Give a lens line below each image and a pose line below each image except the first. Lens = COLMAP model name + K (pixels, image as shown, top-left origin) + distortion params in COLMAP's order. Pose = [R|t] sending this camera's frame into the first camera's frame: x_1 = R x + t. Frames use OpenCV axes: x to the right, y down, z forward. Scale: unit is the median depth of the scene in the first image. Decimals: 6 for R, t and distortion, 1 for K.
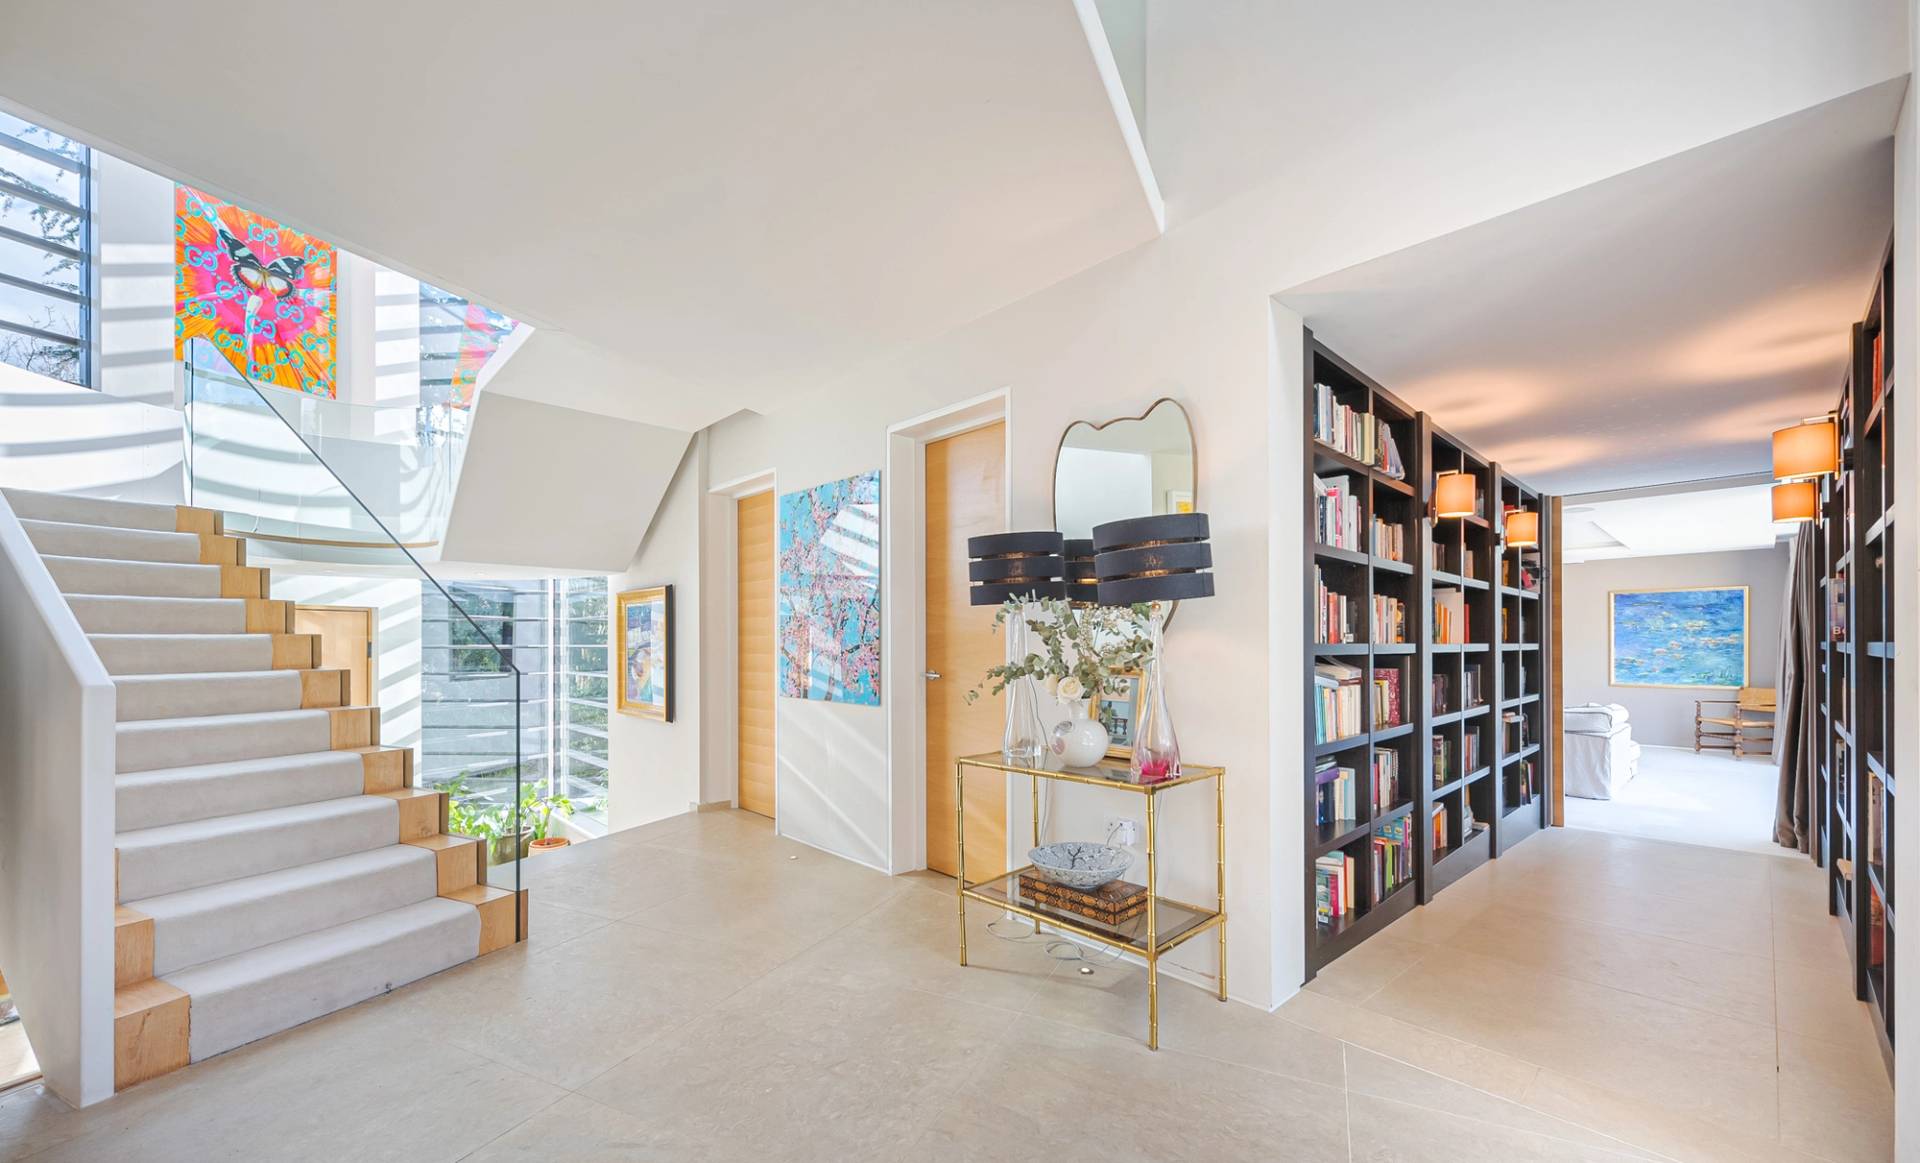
lens RADIAL K [[791.8, 0, 958.2], [0, 791.8, 642.7], [0, 0, 1]] dist [0.005523, -0.000472]
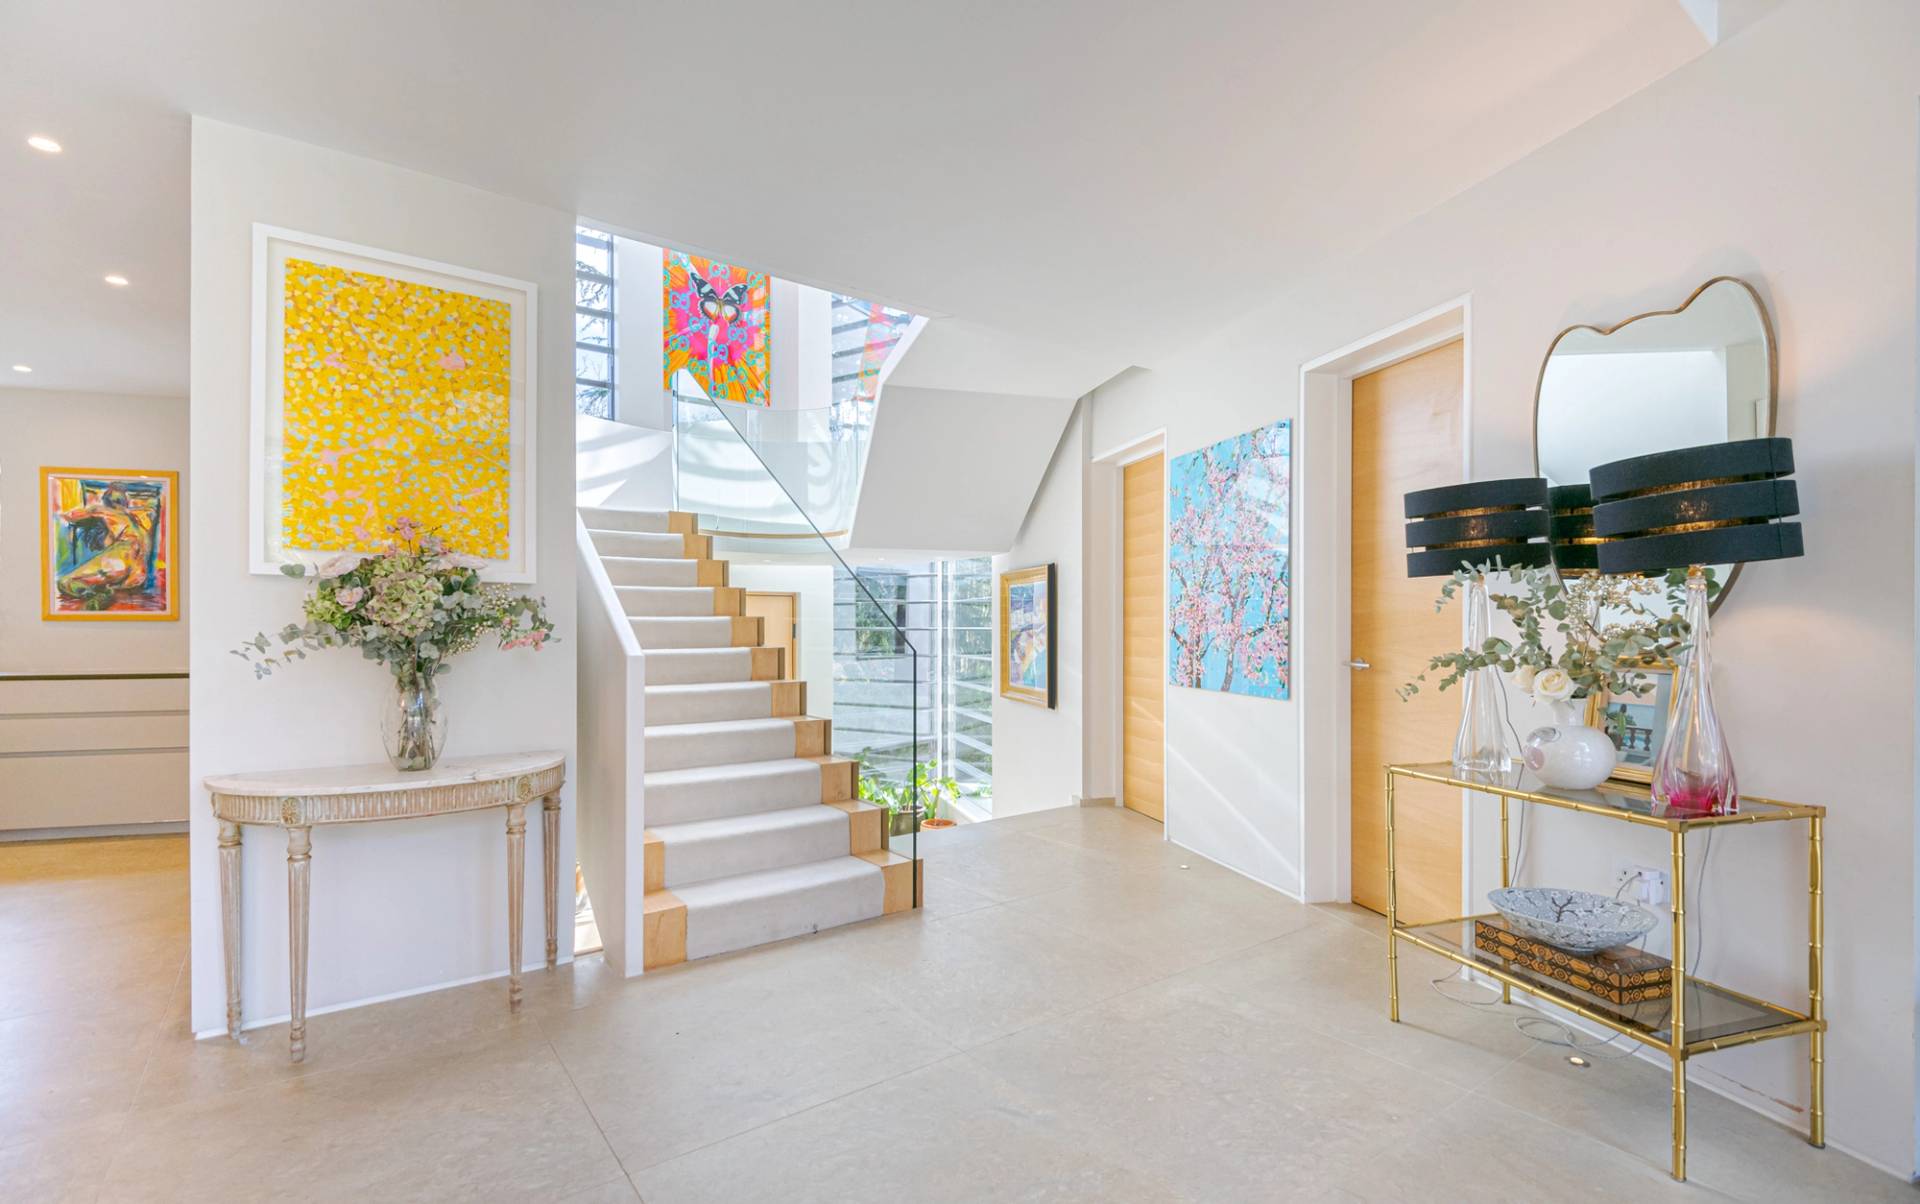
lens RADIAL K [[902.2, 0, 922.7], [0, 902.2, 633.9], [0, 0, 1]] dist [-0.000172, -0.000695]
pose [[0.881365, 0.005623, -0.472403, 0.013810], [-0.001171, 0.999952, 0.009716, 0.001631], [0.472435, -0.008010, 0.881329, -0.036444]]
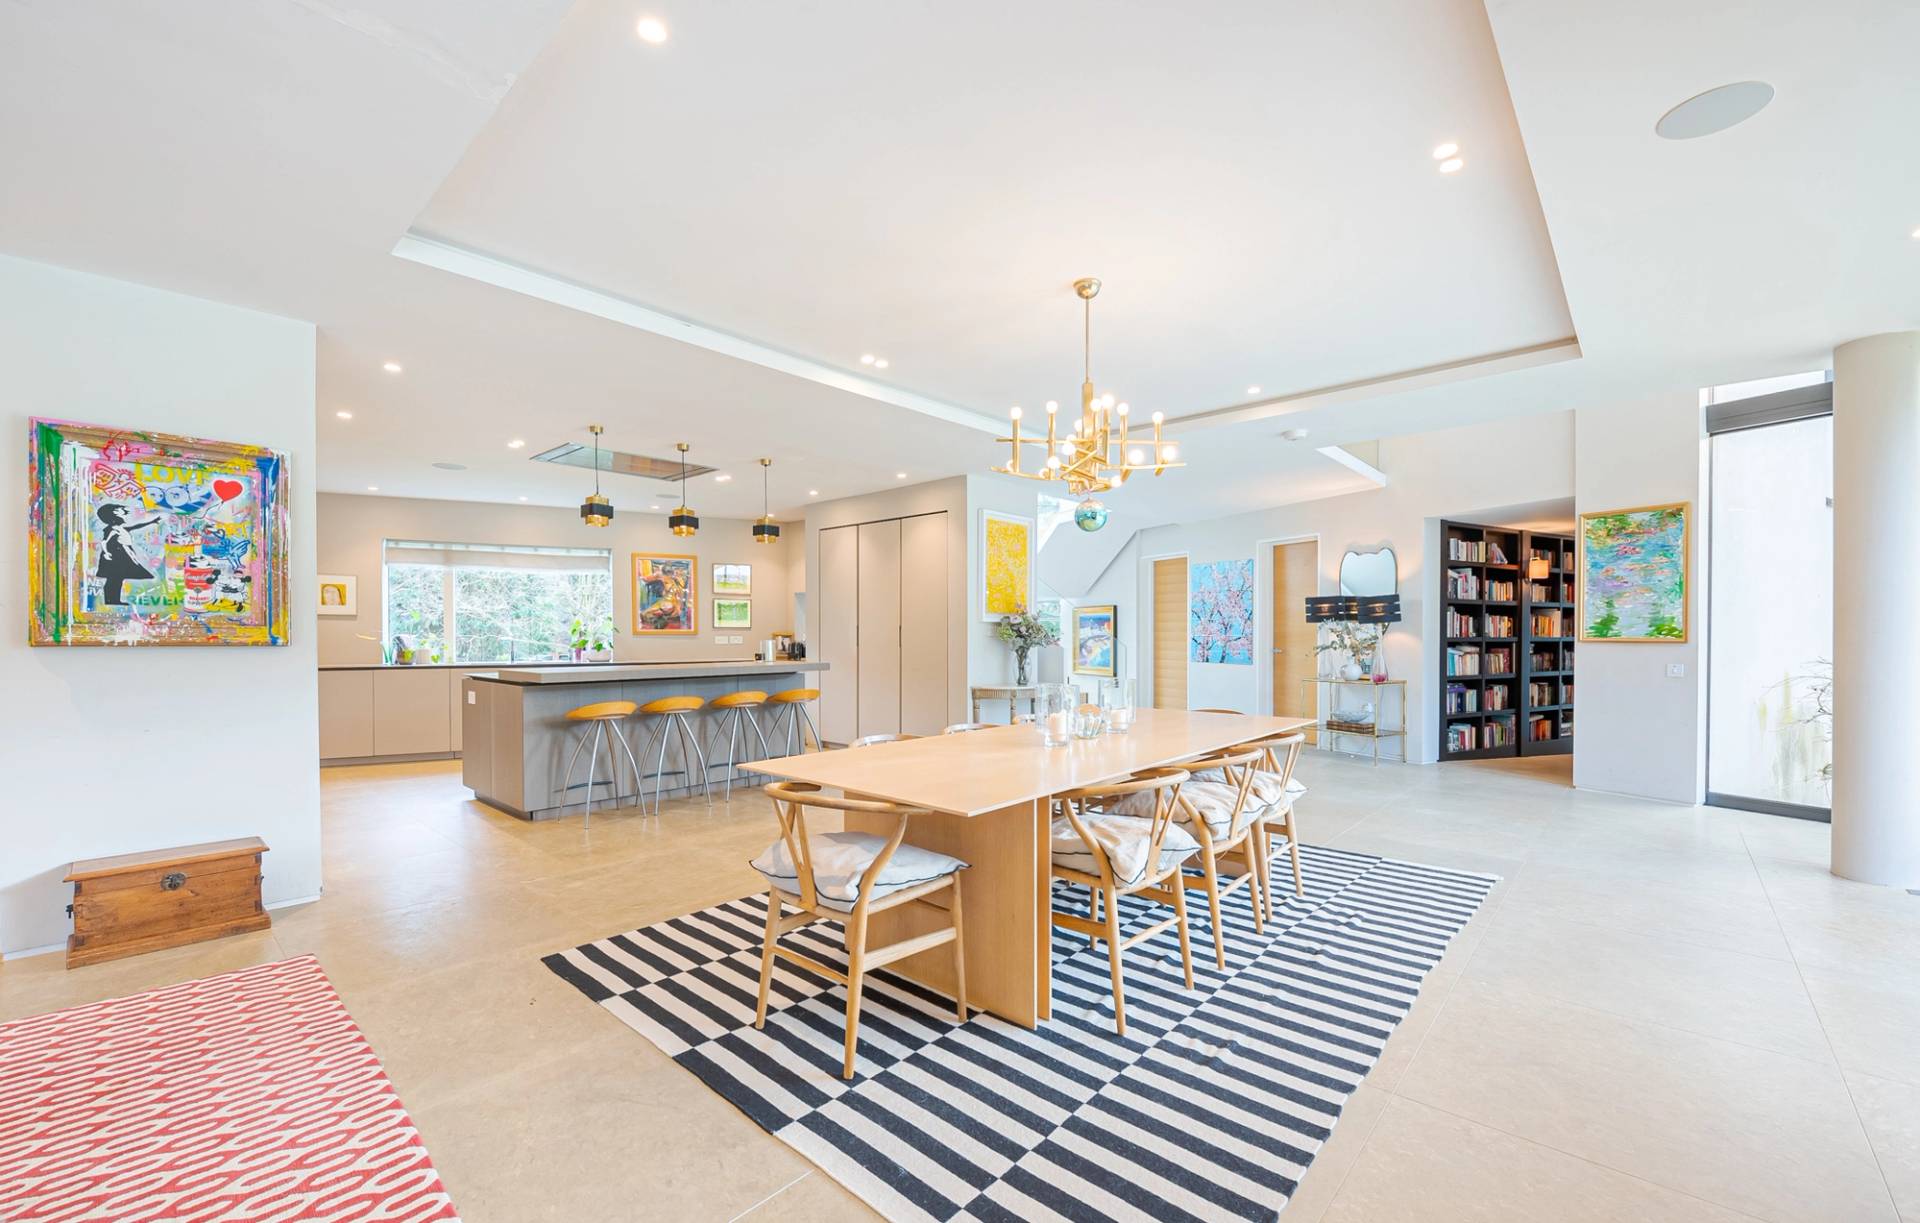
lens RADIAL K [[836.8, 0, 964.6], [0, 836.8, 642.5], [0, 0, 1]] dist [0.001200, -0.000056]
pose [[0.964681, 0.003405, -0.263399, -0.330362], [-0.000190, 0.999925, 0.012229, -0.014089], [0.263421, -0.011747, 0.964609, -1.901543]]
